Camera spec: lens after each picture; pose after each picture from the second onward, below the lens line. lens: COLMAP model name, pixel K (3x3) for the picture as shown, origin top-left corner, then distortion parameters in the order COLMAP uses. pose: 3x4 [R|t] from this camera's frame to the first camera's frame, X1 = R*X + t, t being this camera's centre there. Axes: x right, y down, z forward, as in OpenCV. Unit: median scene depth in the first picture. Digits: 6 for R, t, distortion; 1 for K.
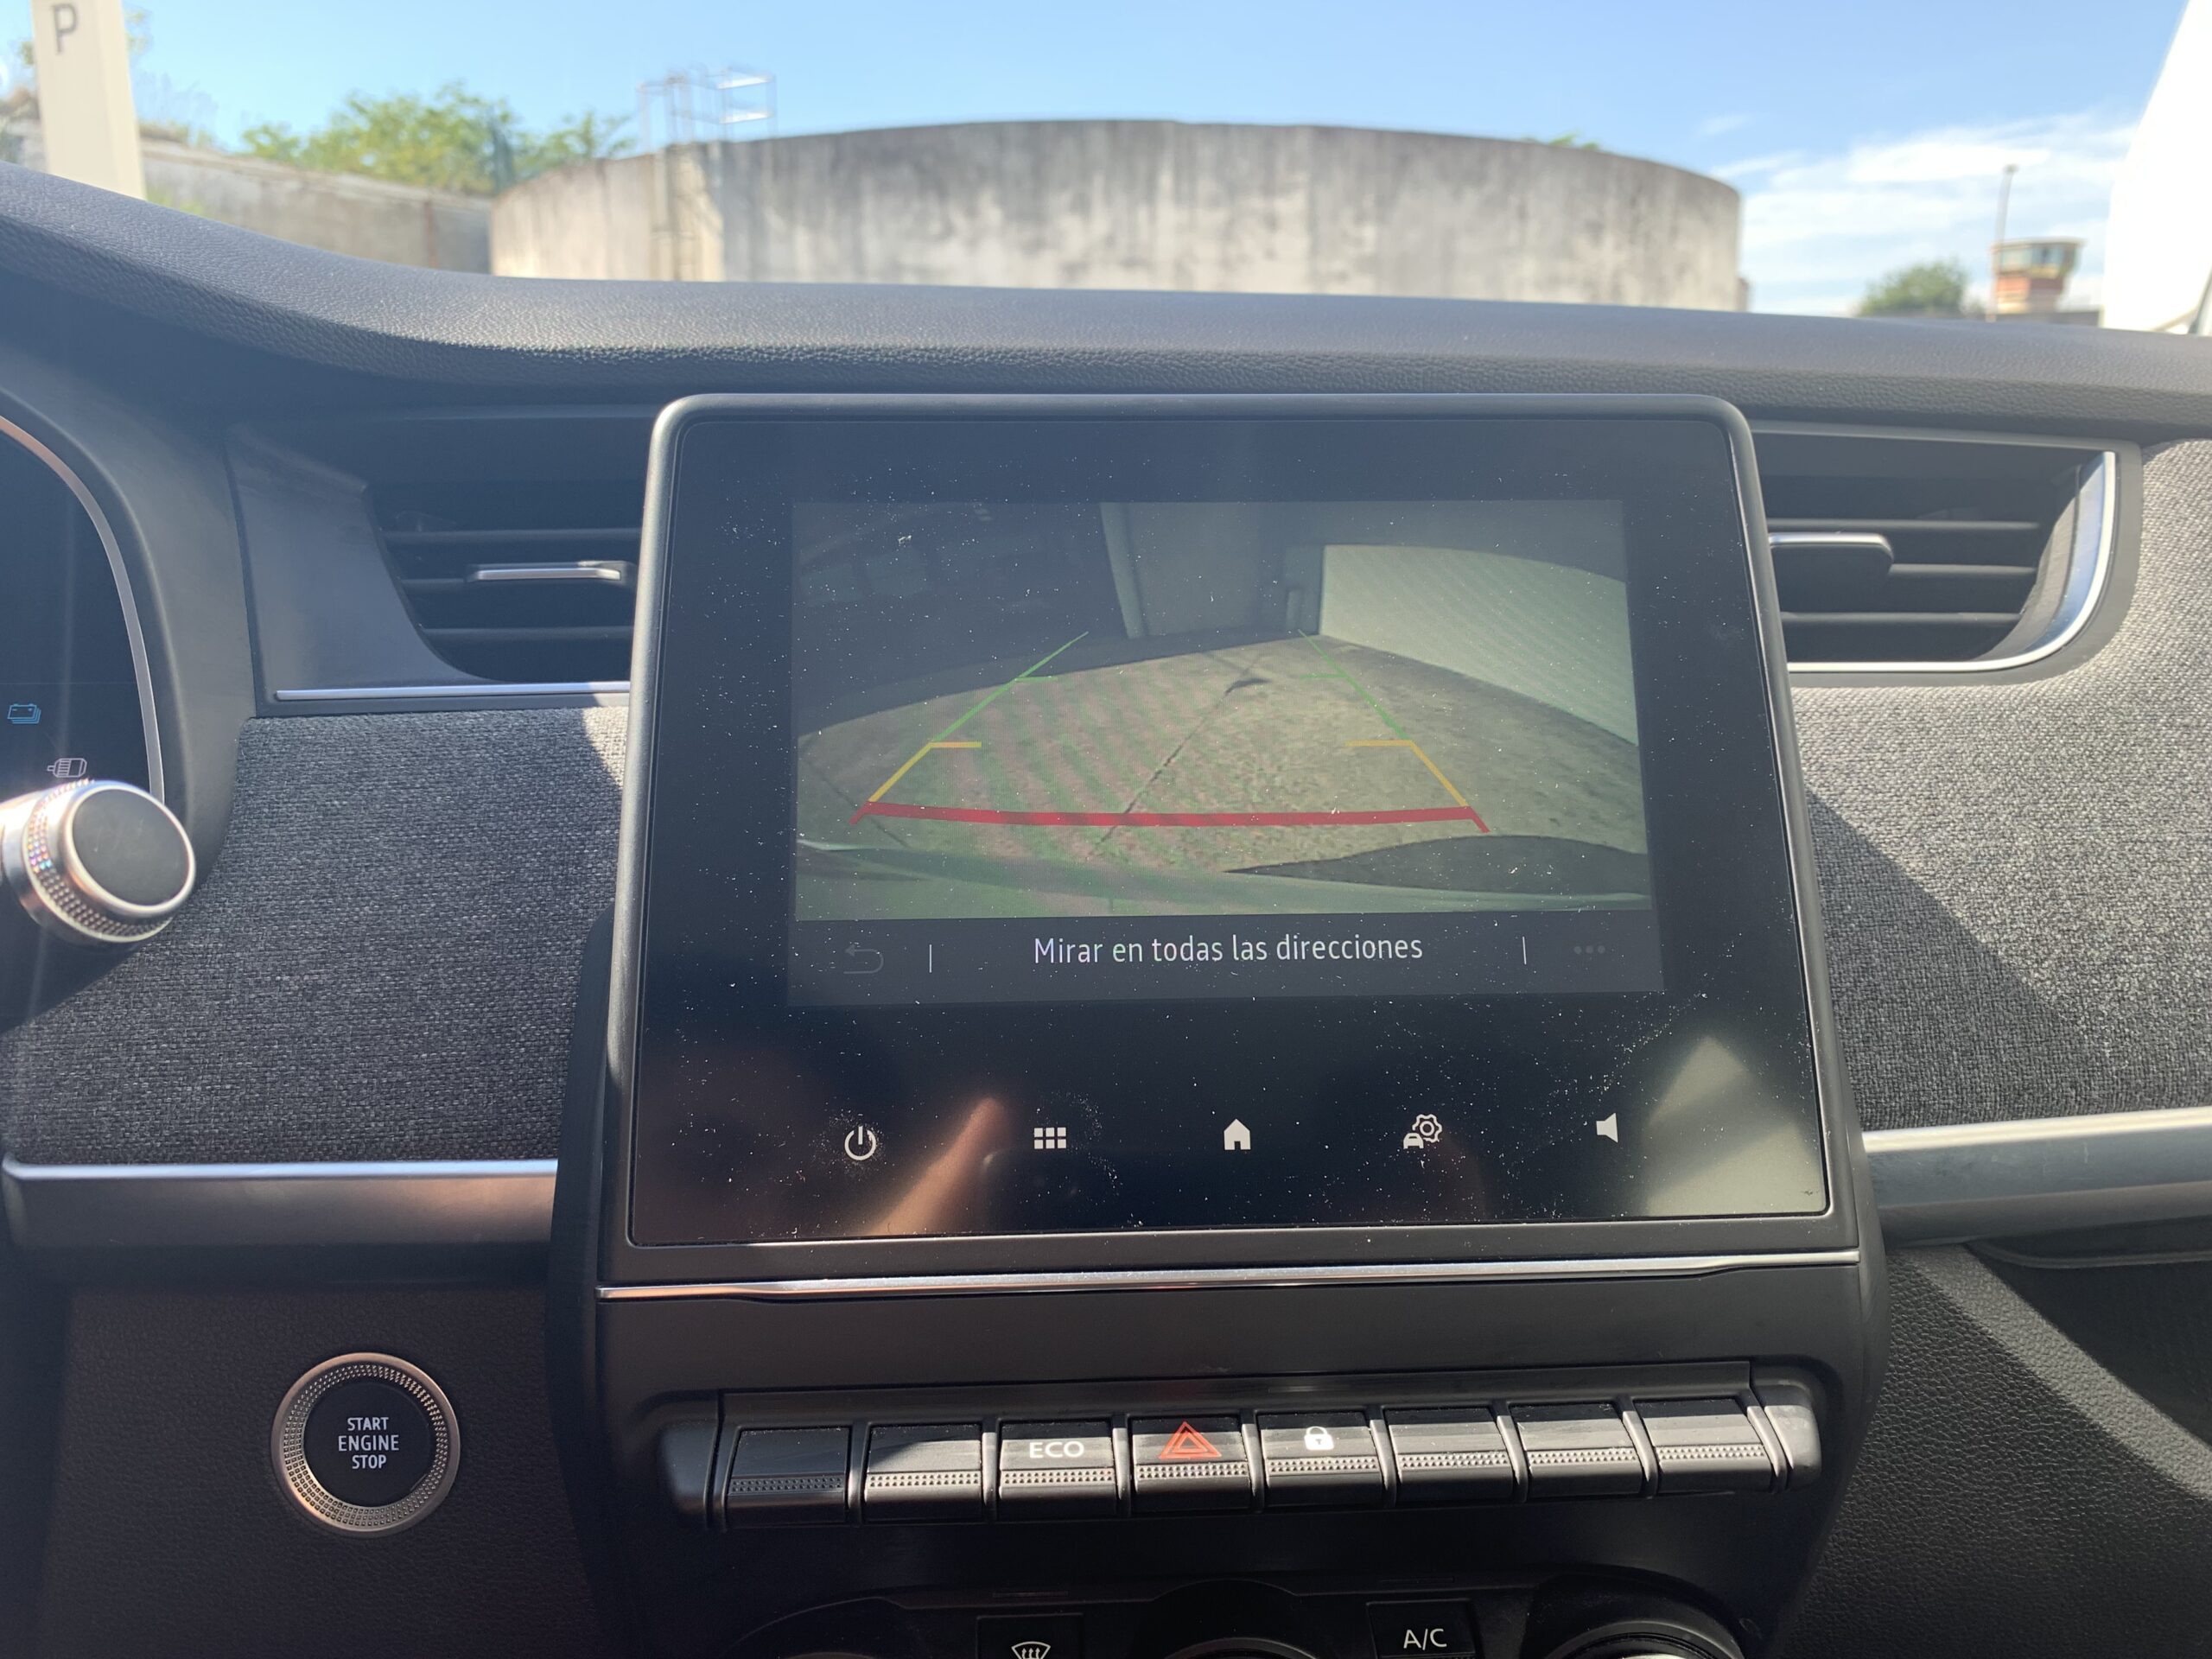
lens RADIAL K [[1706.8, 0, 1130.8], [0, 1706.8, 832.9], [0, 0, 1]] dist [-0.000326, -0.001884]
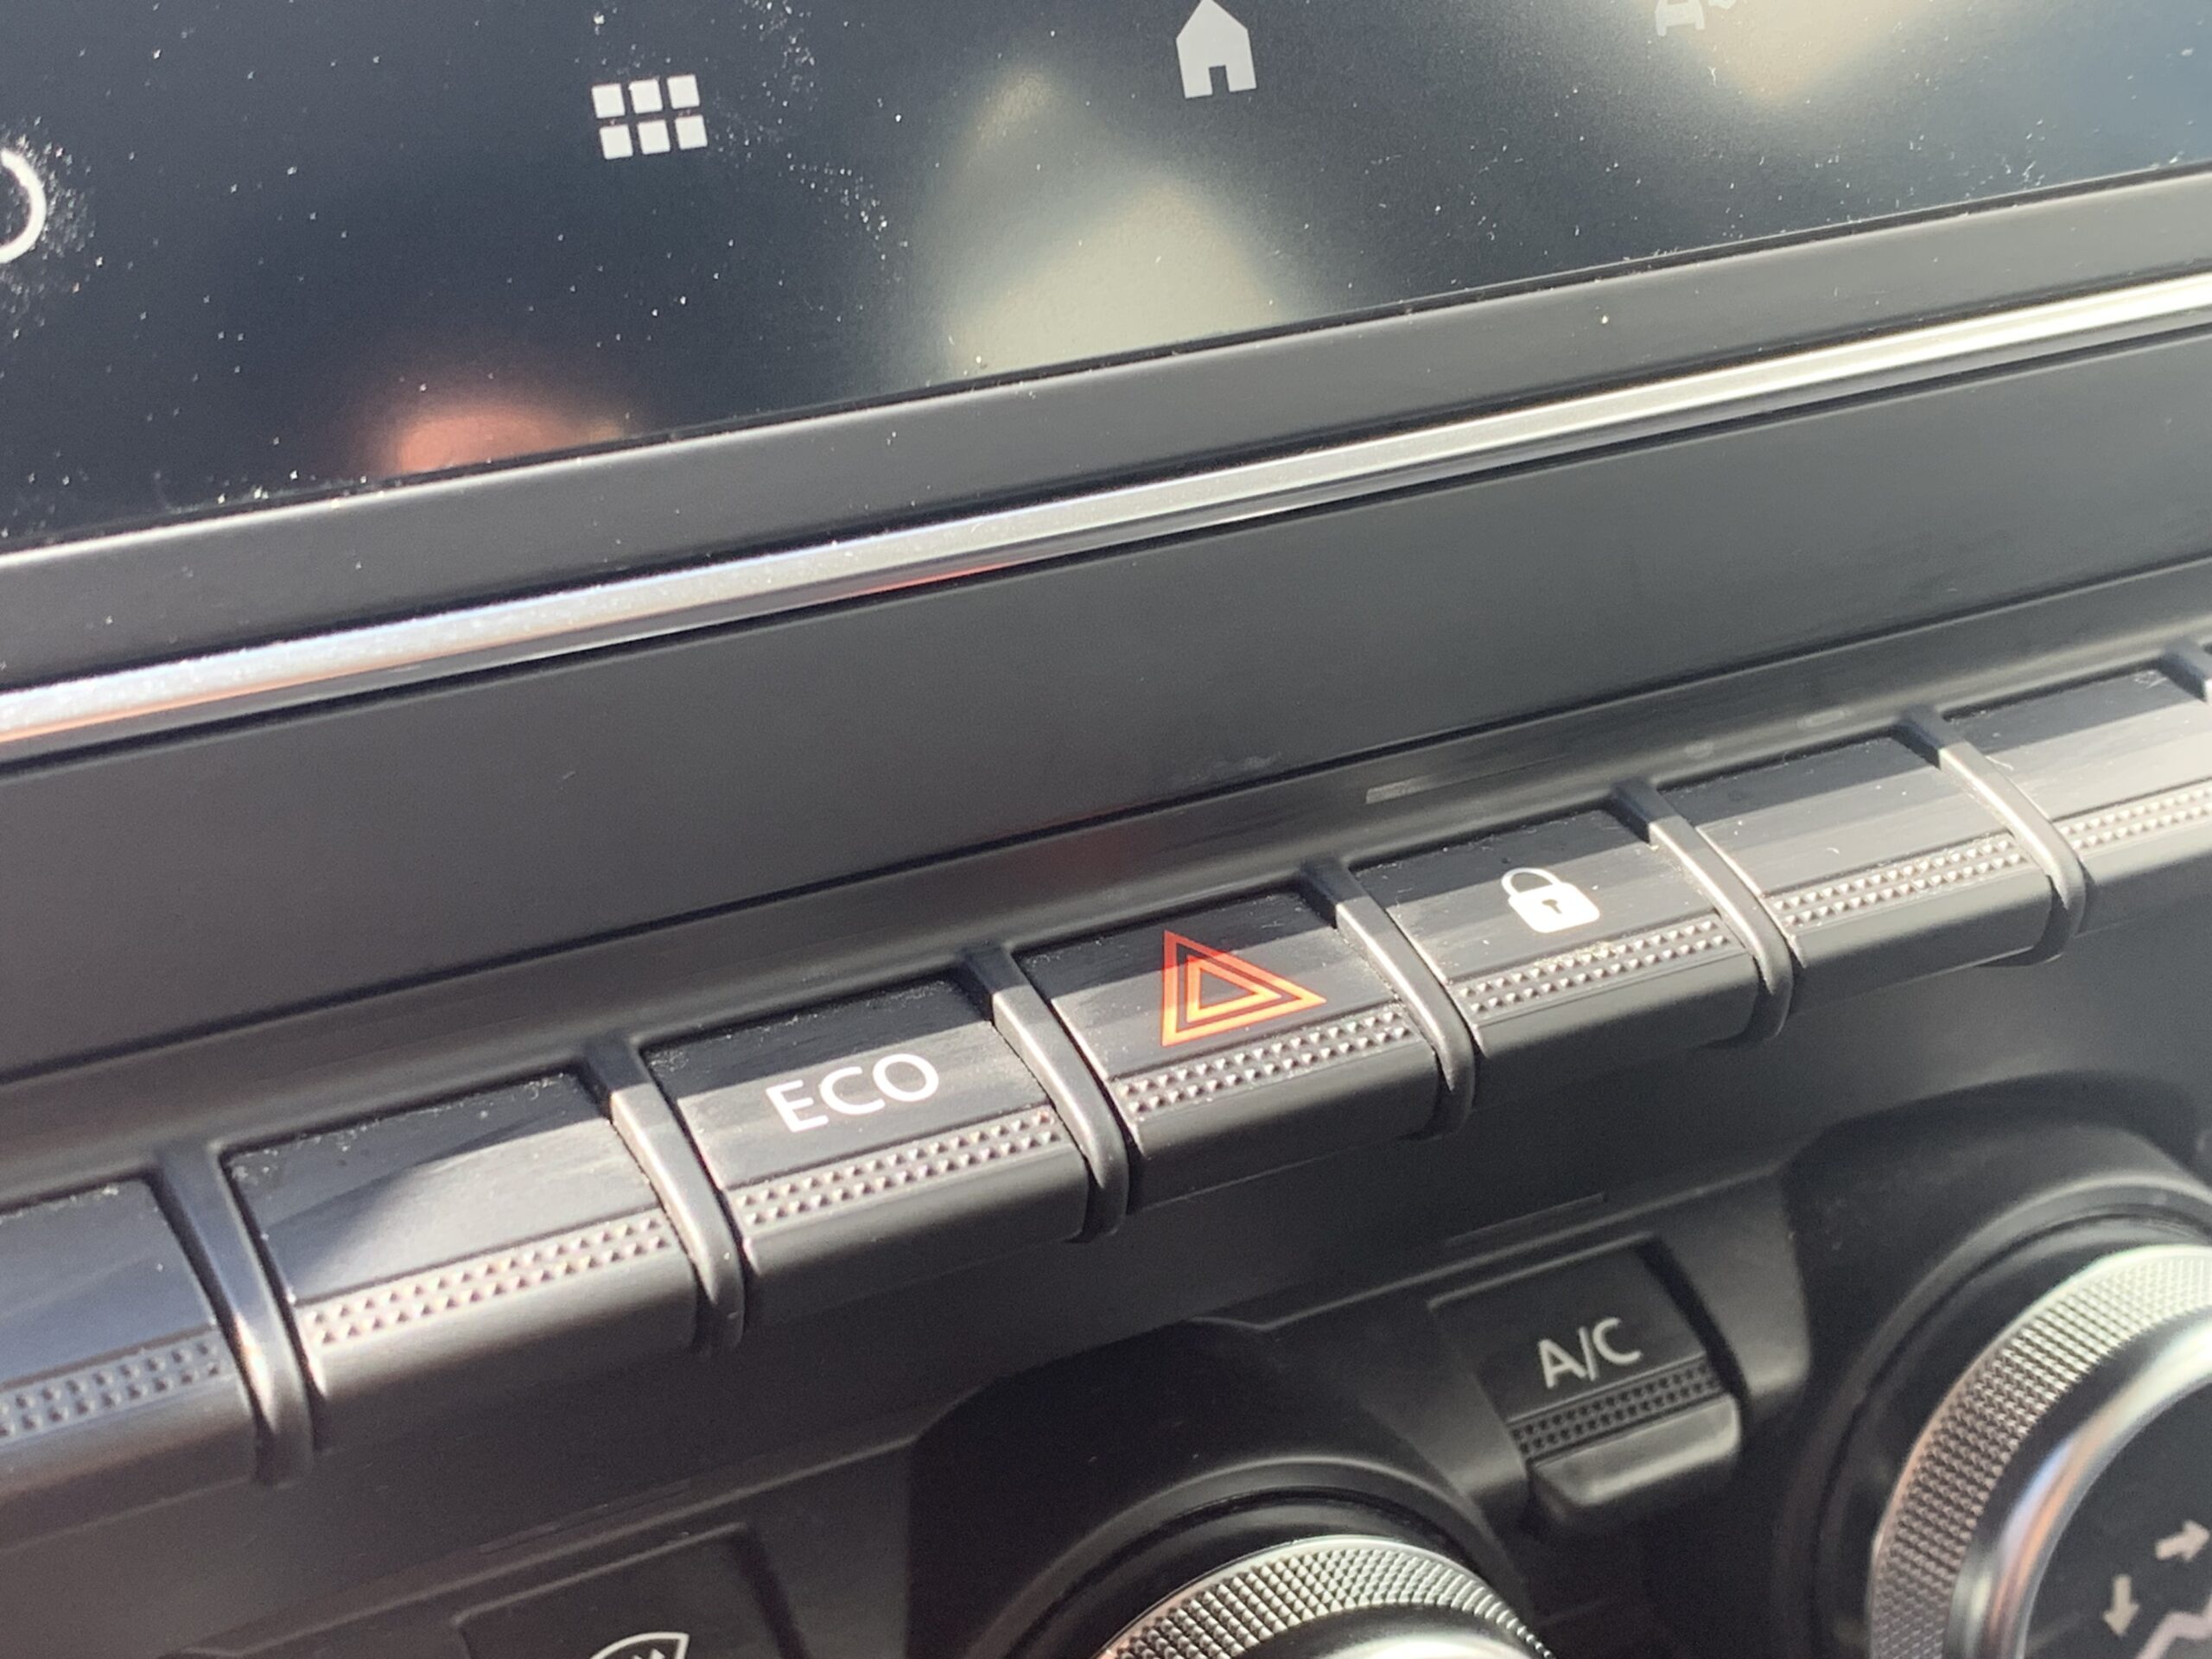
lens RADIAL K [[3361.8, 0, 1116.6], [0, 3361.8, 789.4], [0, 0, 1]] dist [0.044201, 0.000000]
pose [[0.908518, -0.181080, 0.376571, -0.179363], [0.069405, 0.954097, 0.291345, 0.106085], [-0.412042, -0.238556, 0.879382, 0.362588]]
